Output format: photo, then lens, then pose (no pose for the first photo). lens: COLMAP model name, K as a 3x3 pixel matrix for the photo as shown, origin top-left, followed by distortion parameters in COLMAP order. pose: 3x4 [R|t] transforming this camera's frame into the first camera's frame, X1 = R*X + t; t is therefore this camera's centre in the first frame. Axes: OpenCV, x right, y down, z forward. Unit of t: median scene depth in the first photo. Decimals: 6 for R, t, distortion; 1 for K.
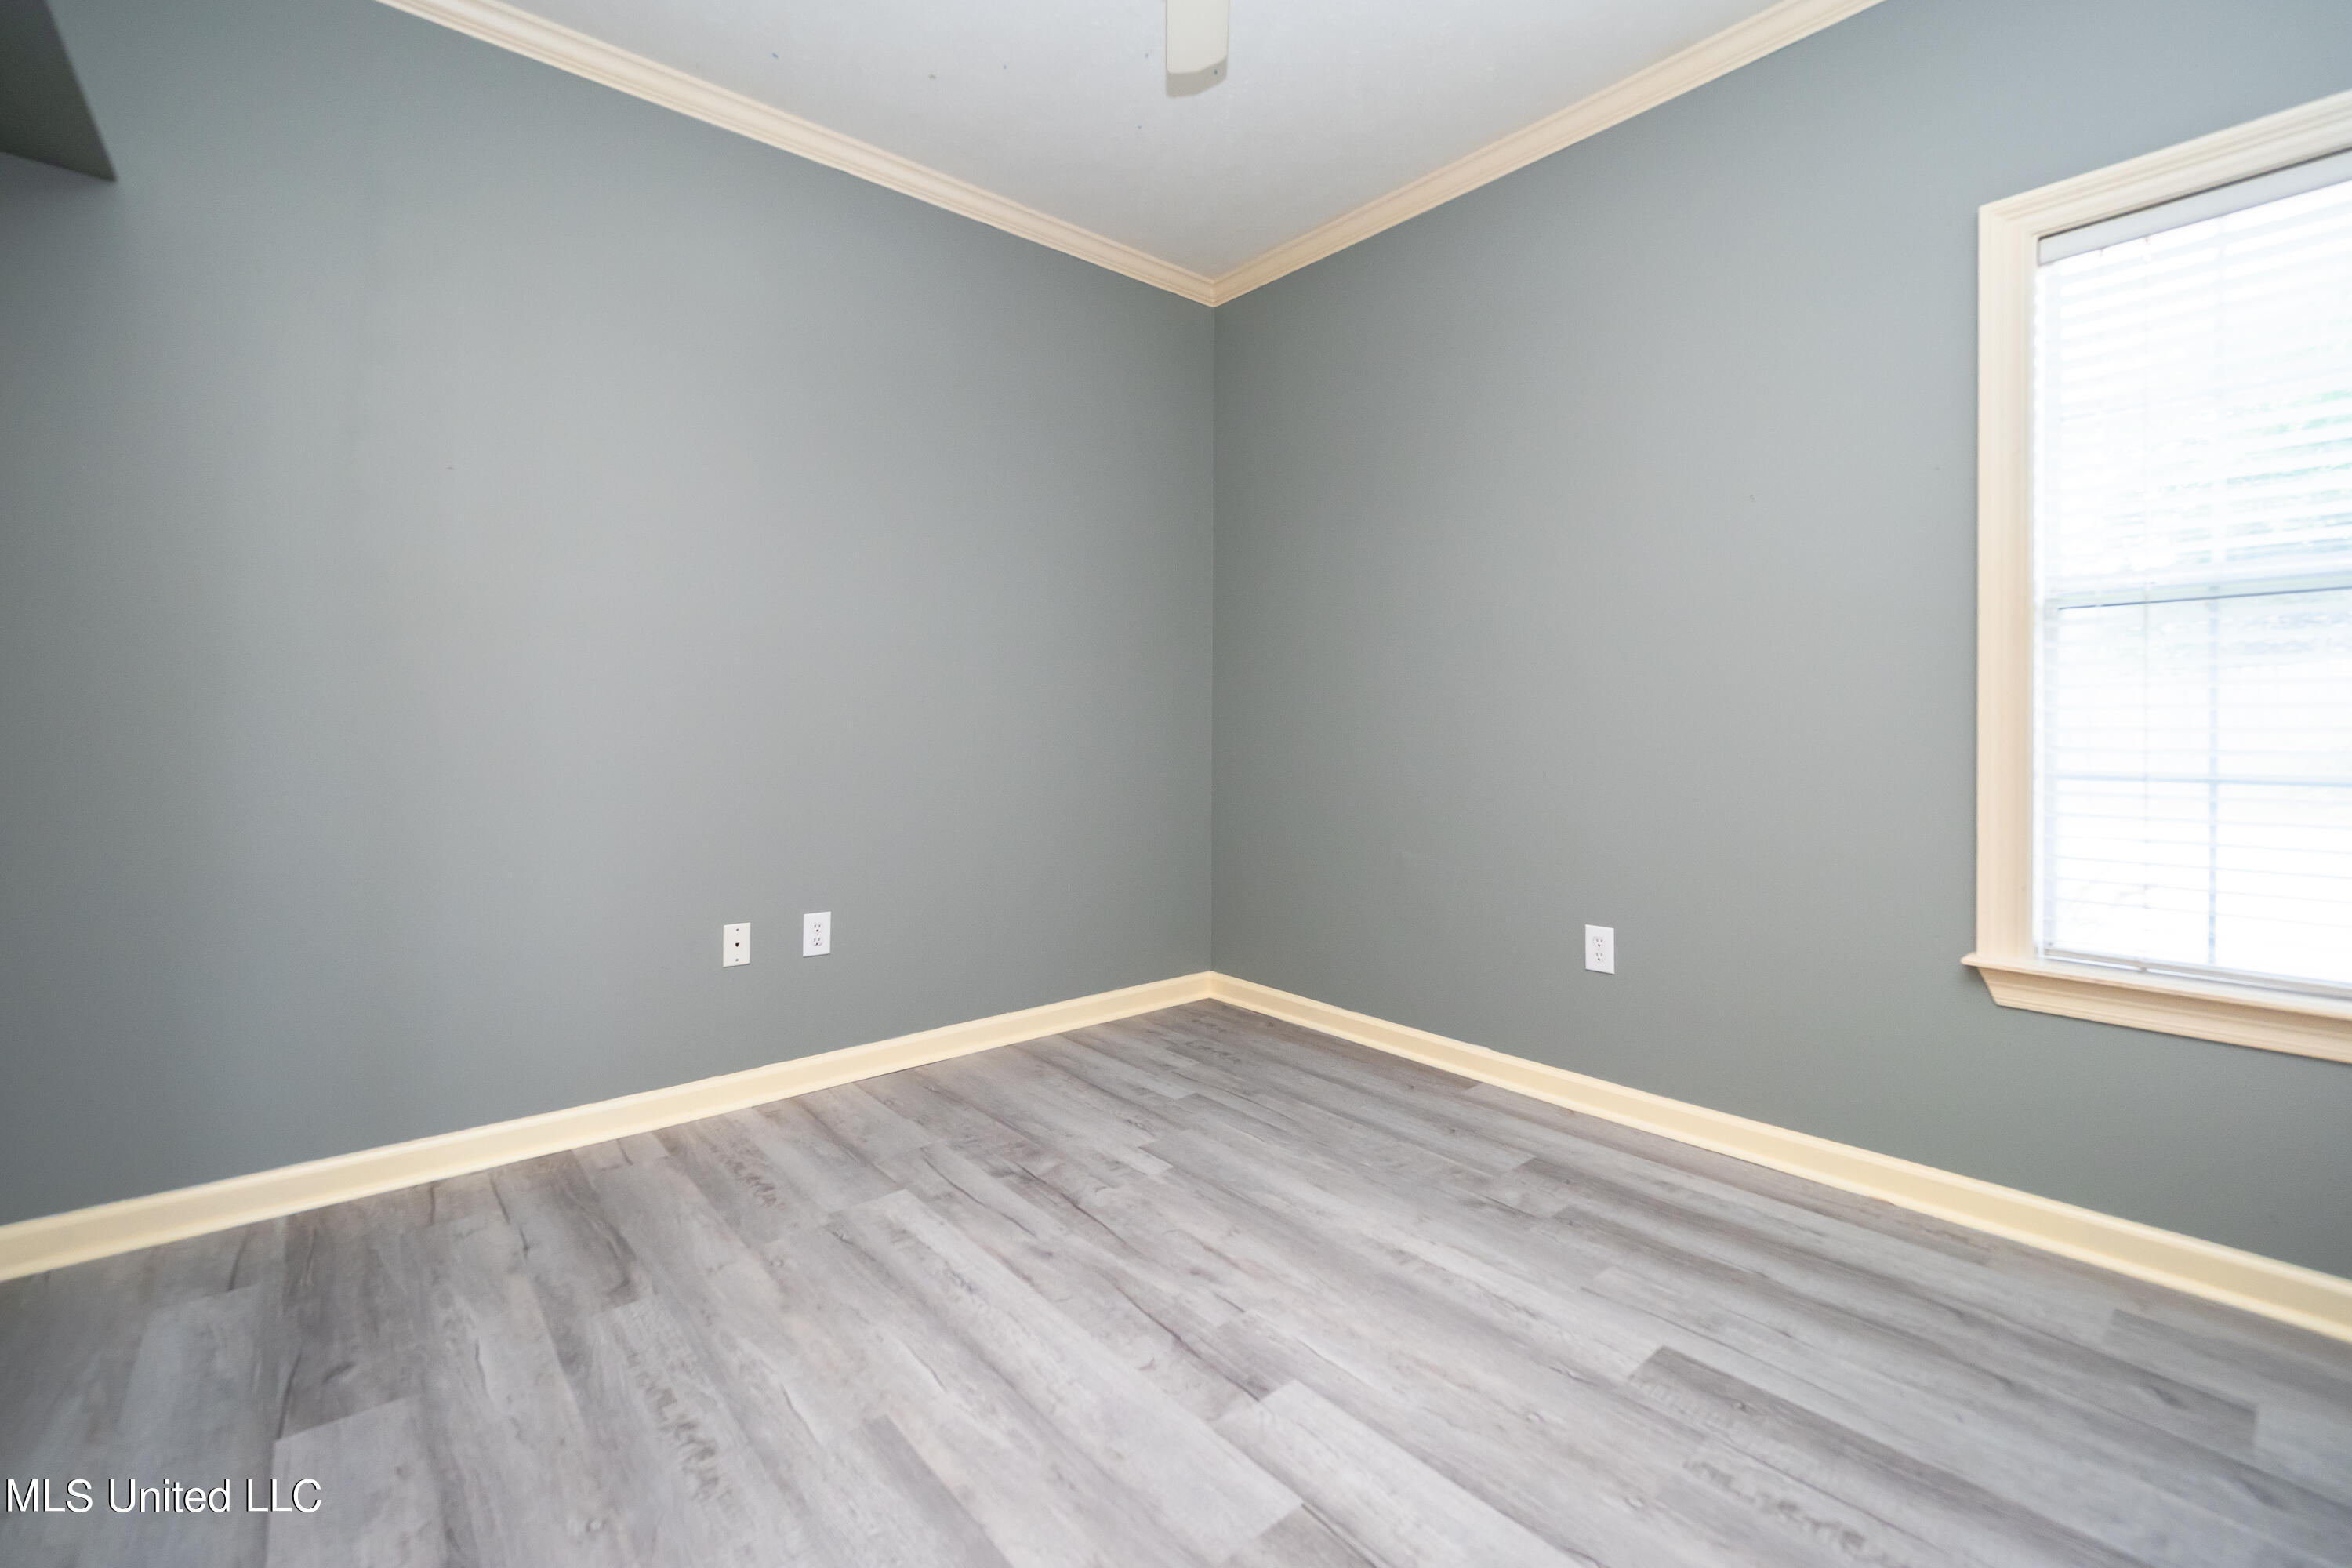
lens RADIAL K [[1005.9, 0, 1232.4], [0, 1005.9, 732.0], [0, 0, 1]] dist [-0.001198, -0.000231]
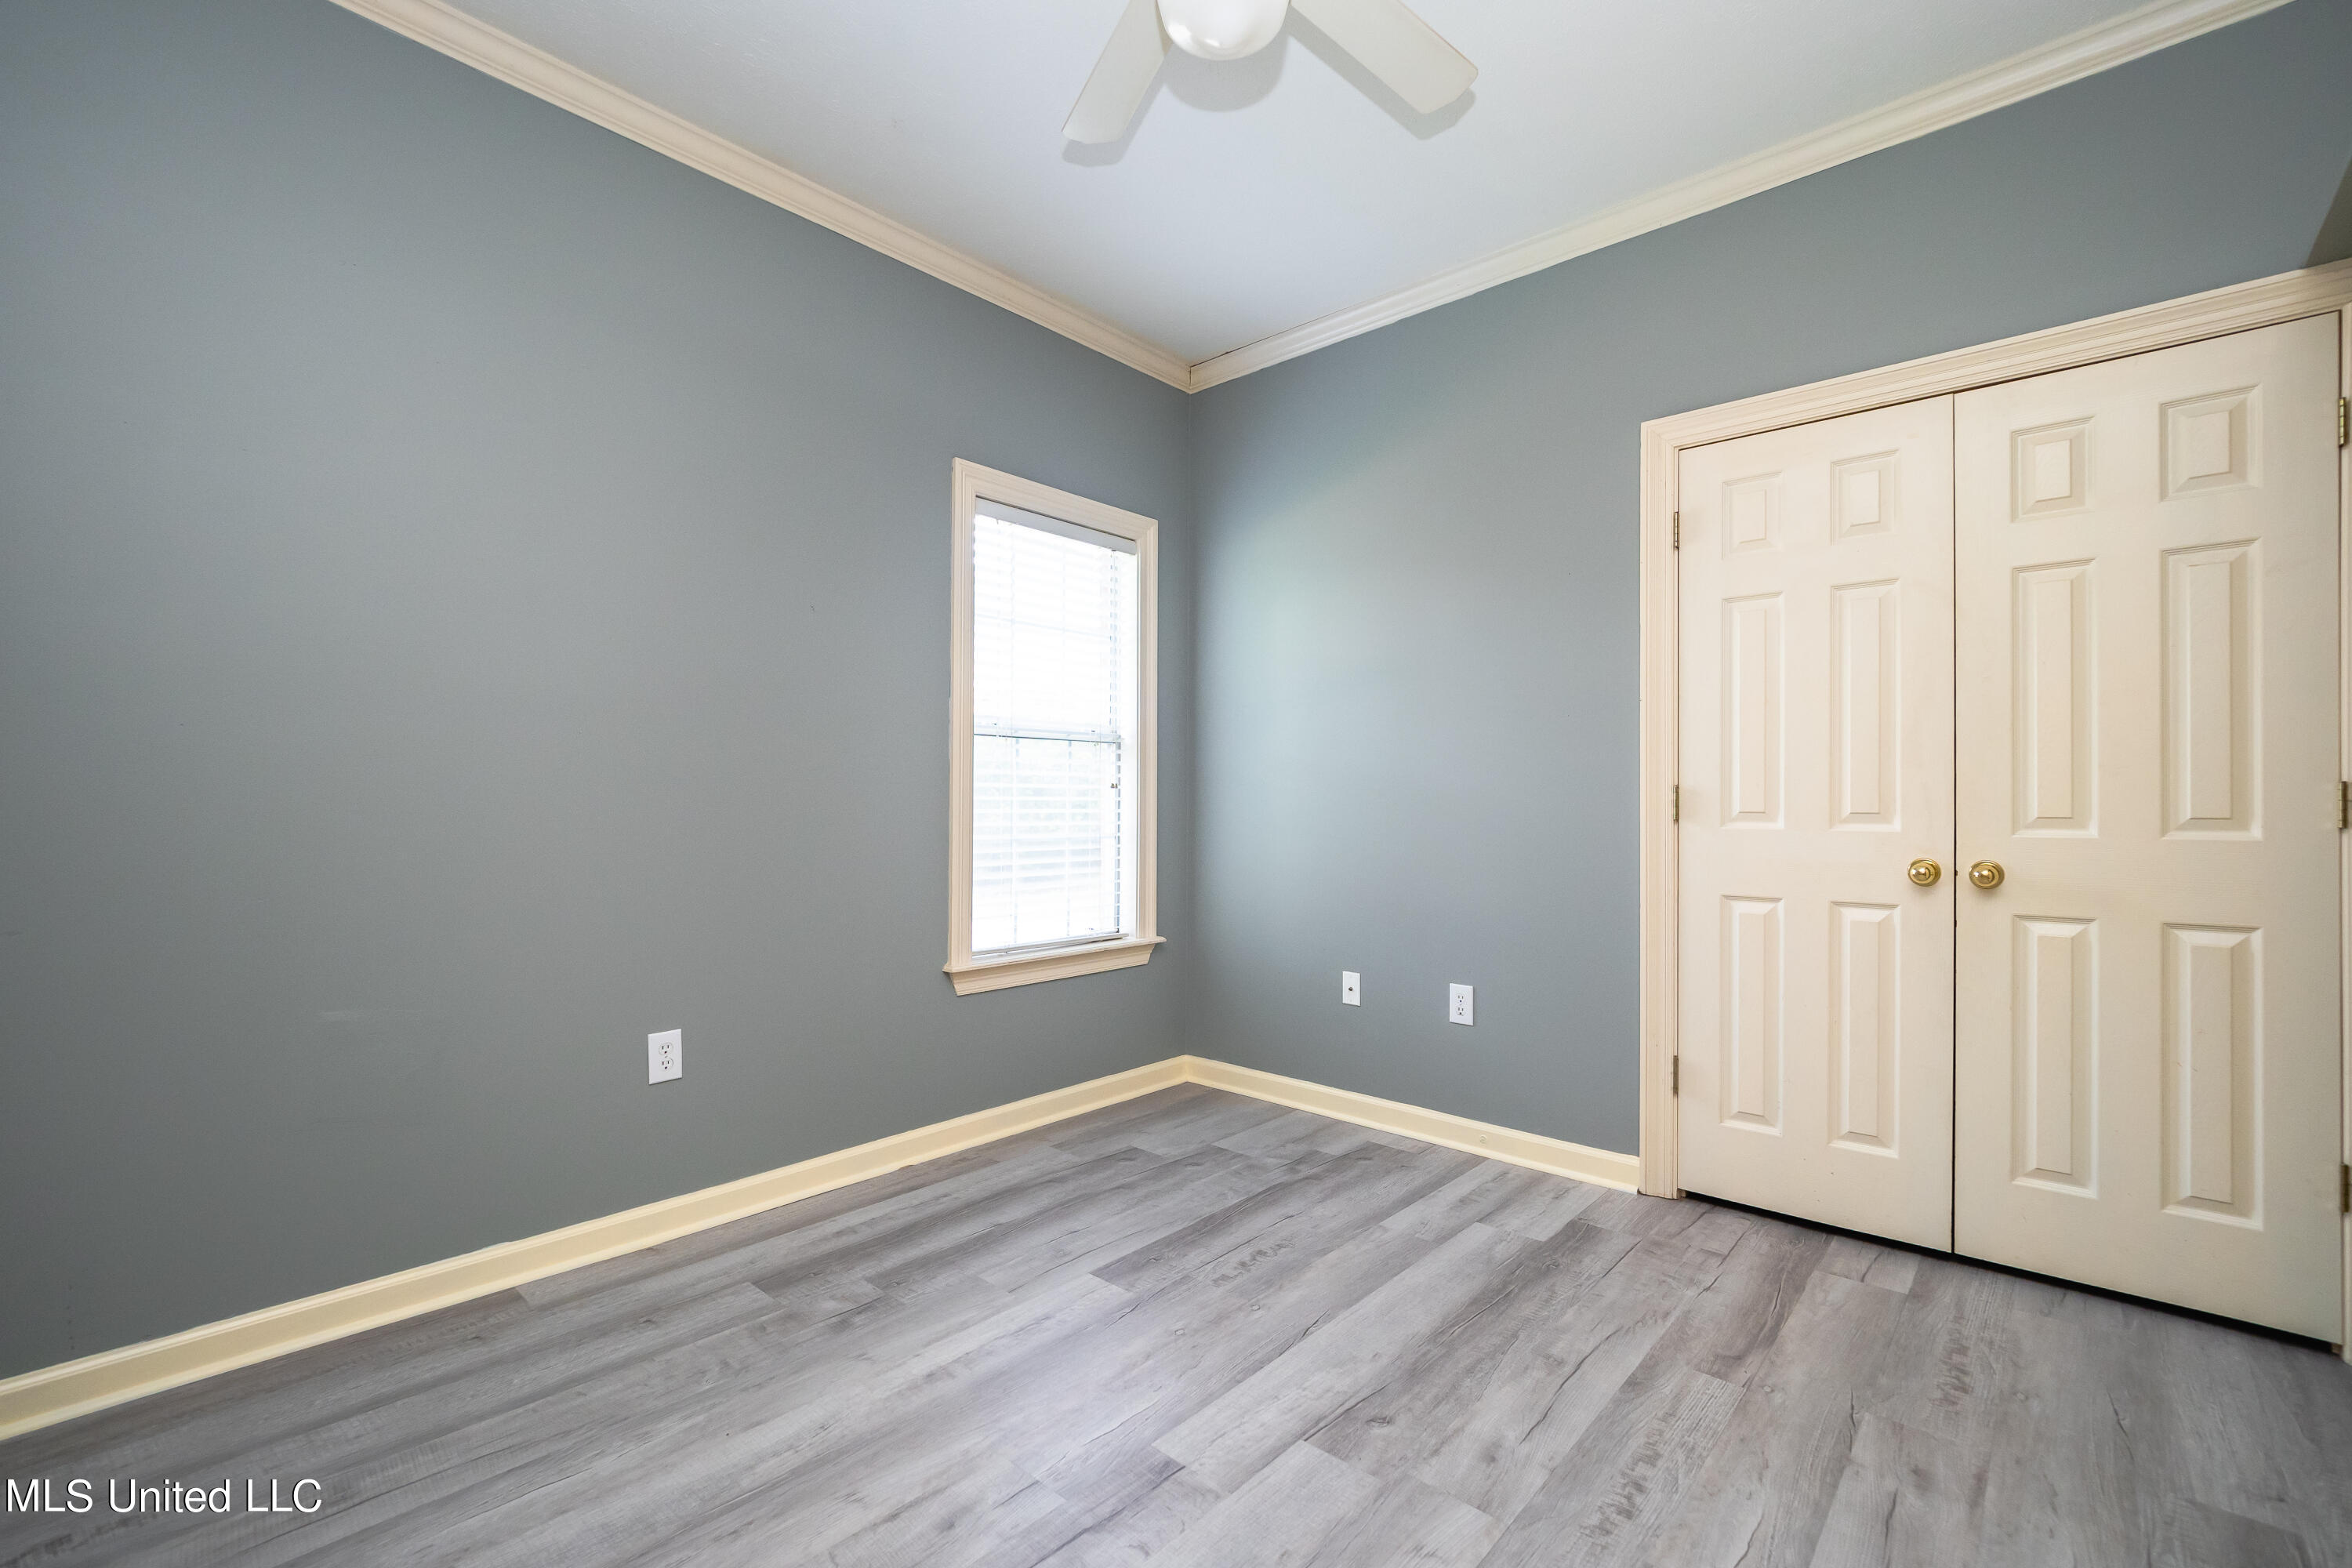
lens RADIAL K [[1005.9, 0, 1159.6], [0, 1005.9, 792.1], [0, 0, 1]] dist [-0.001198, -0.000231]
pose [[-0.078703, 0.007815, 0.996867, -0.767936], [-0.002202, 0.999965, -0.008014, -0.020162], [-0.996896, -0.002825, -0.078684, 0.837832]]
